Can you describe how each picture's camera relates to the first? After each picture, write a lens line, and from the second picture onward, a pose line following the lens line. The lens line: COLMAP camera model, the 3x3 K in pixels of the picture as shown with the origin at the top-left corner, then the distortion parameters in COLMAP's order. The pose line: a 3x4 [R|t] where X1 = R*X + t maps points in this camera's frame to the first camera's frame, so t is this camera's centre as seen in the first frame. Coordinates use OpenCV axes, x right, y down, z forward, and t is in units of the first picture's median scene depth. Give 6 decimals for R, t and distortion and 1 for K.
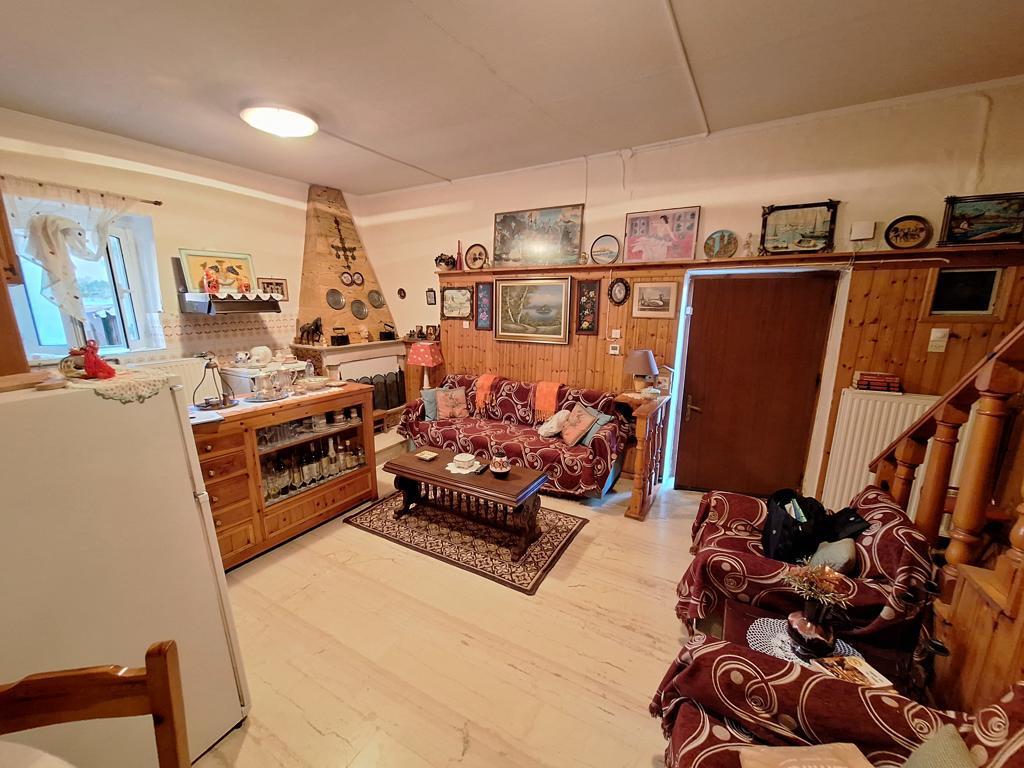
lens RADIAL K [[400.9, 0, 506.4], [0, 400.9, 391.4], [0, 0, 1]] dist [-0.003046, -0.000226]
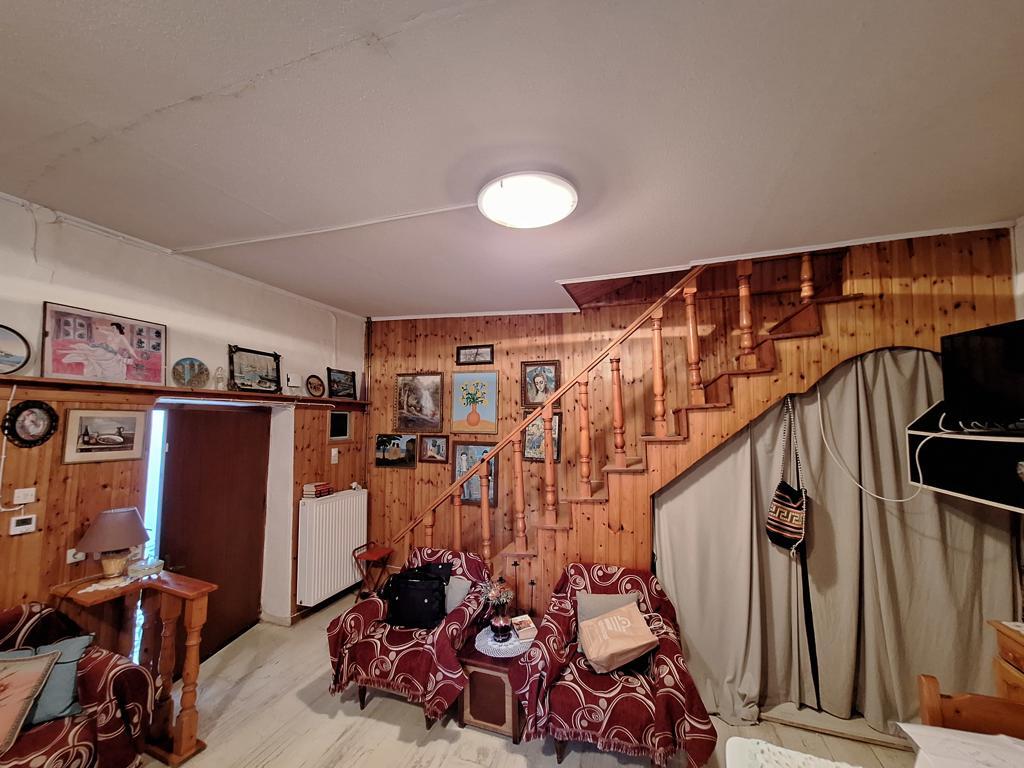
lens RADIAL K [[400.9, 0, 506.4], [0, 400.9, 391.4], [0, 0, 1]] dist [-0.003046, -0.000226]
pose [[-0.170391, 0.070994, 0.982816, -0.404962], [0.204719, 0.978189, -0.035167, -0.129284], [-0.963876, 0.195208, -0.181208, 0.421751]]
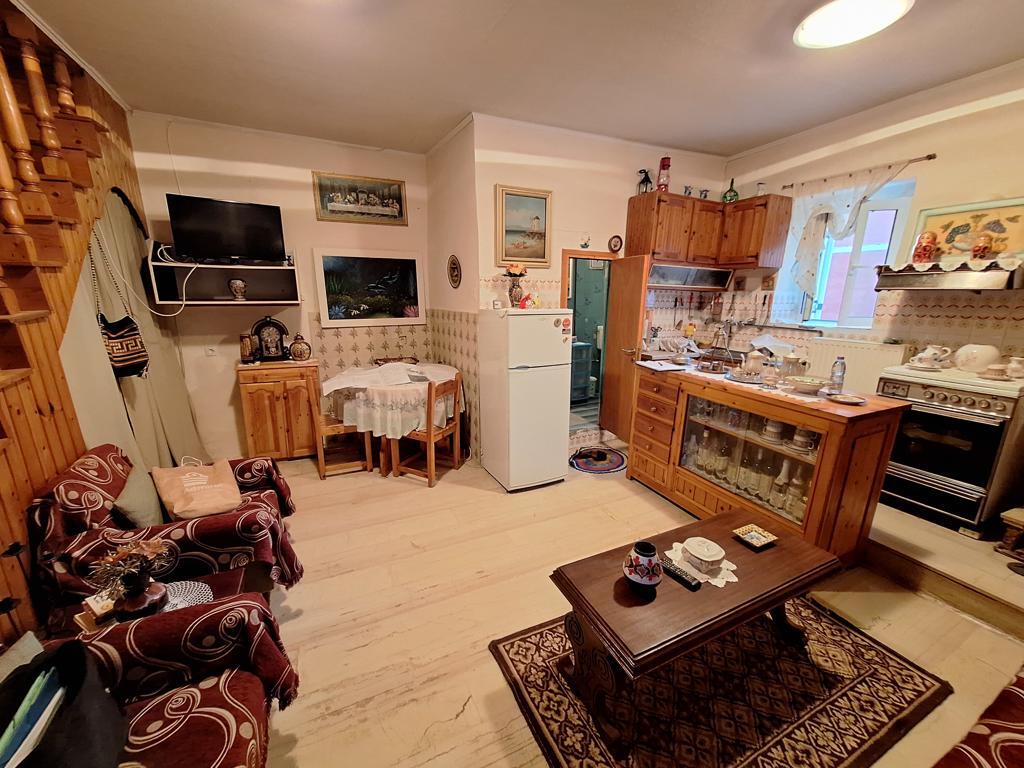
lens RADIAL K [[400.9, 0, 506.4], [0, 400.9, 391.4], [0, 0, 1]] dist [-0.003046, -0.000226]
pose [[-0.570372, 0.204200, -0.795599, 0.355721], [-0.177505, 0.915074, 0.362120, -0.149281], [0.801977, 0.347766, -0.485686, 0.772395]]
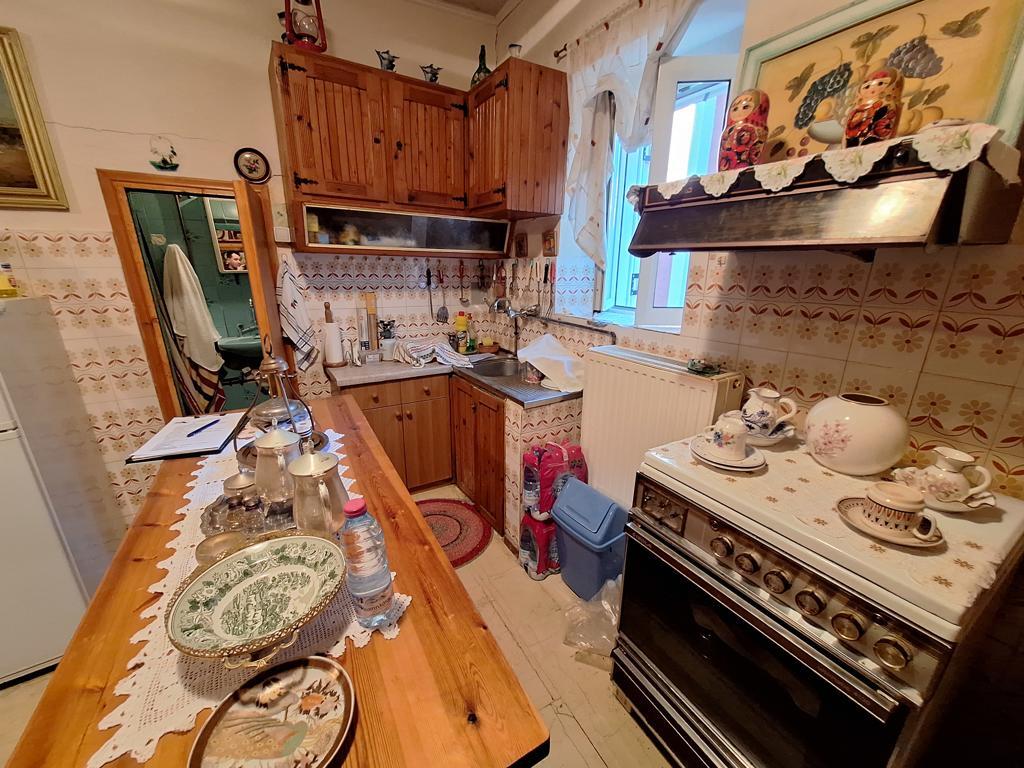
lens RADIAL K [[400.9, 0, 506.4], [0, 400.9, 391.4], [0, 0, 1]] dist [-0.003046, -0.000226]
pose [[-0.485738, 0.278616, -0.828512, -0.337786], [-0.186645, 0.892921, 0.409702, -0.185724], [0.853945, 0.353645, -0.381723, 0.962662]]
